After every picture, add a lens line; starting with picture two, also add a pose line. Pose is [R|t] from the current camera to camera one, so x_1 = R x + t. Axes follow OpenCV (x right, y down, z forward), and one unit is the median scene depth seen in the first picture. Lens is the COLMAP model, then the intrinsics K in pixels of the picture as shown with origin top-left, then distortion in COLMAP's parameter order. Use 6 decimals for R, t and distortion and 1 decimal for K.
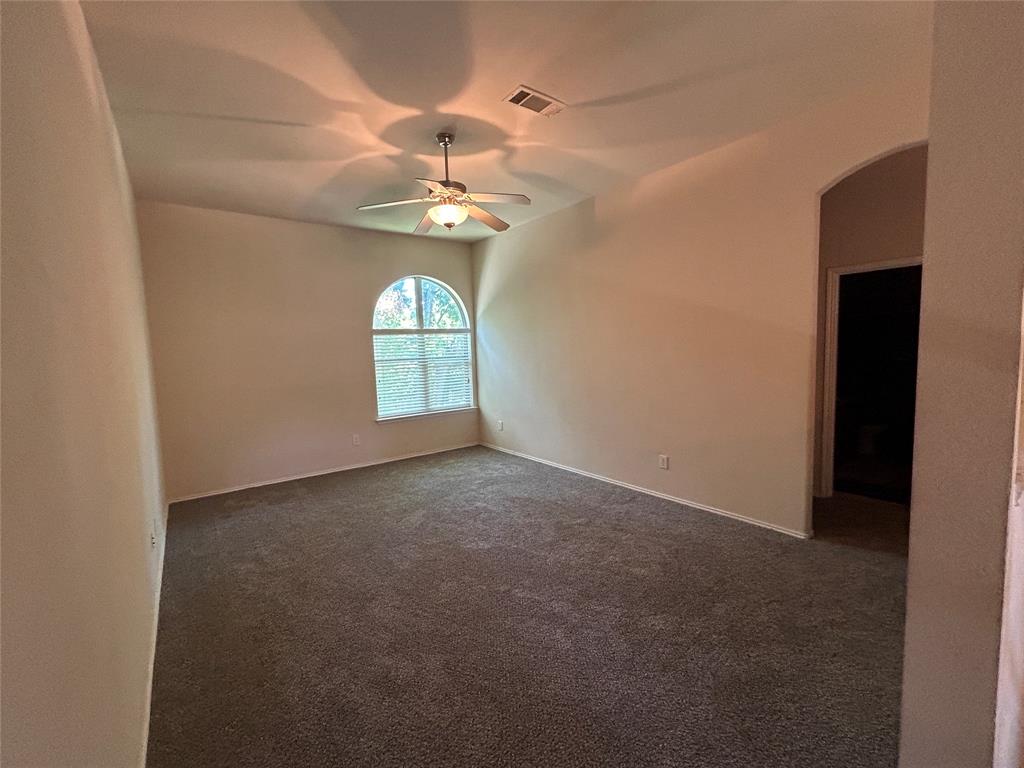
lens RADIAL K [[435.2, 0, 512.0], [0, 435.2, 384.0], [0, 0, 1]] dist [0.001712, -0.000108]
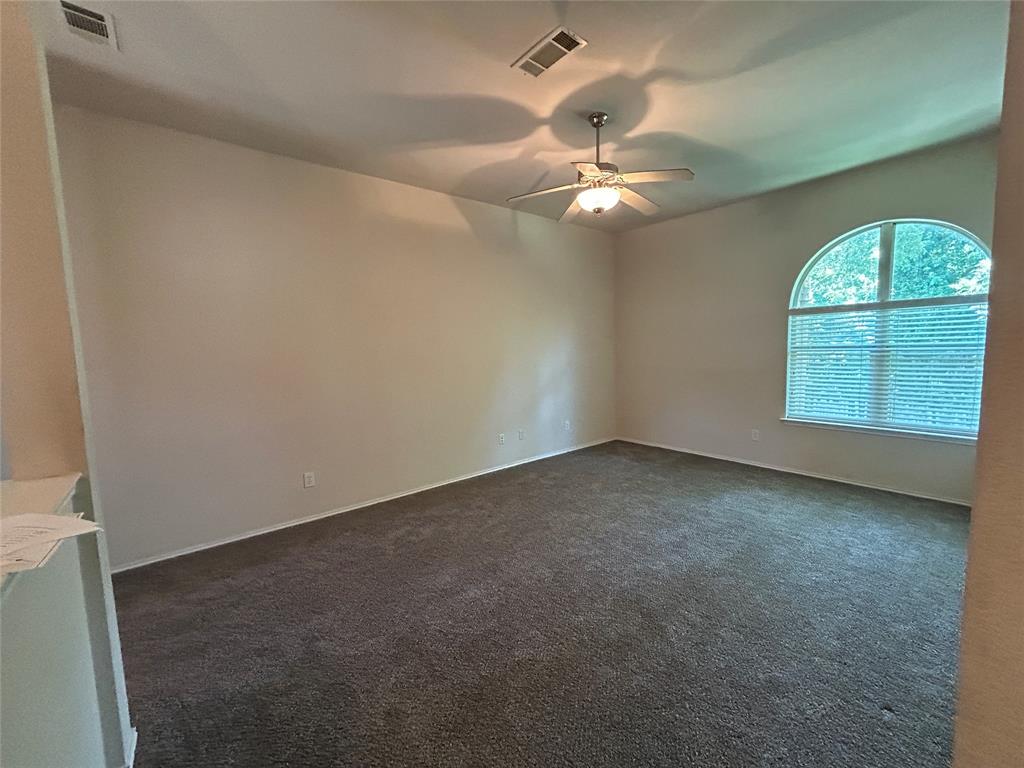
lens RADIAL K [[435.2, 0, 512.0], [0, 435.2, 384.0], [0, 0, 1]] dist [0.001712, -0.000108]
pose [[0.047887, 0.119358, -0.991696, 0.518027], [-0.066451, 0.991016, 0.116067, -0.048686], [0.996640, 0.060341, 0.055388, 0.473825]]
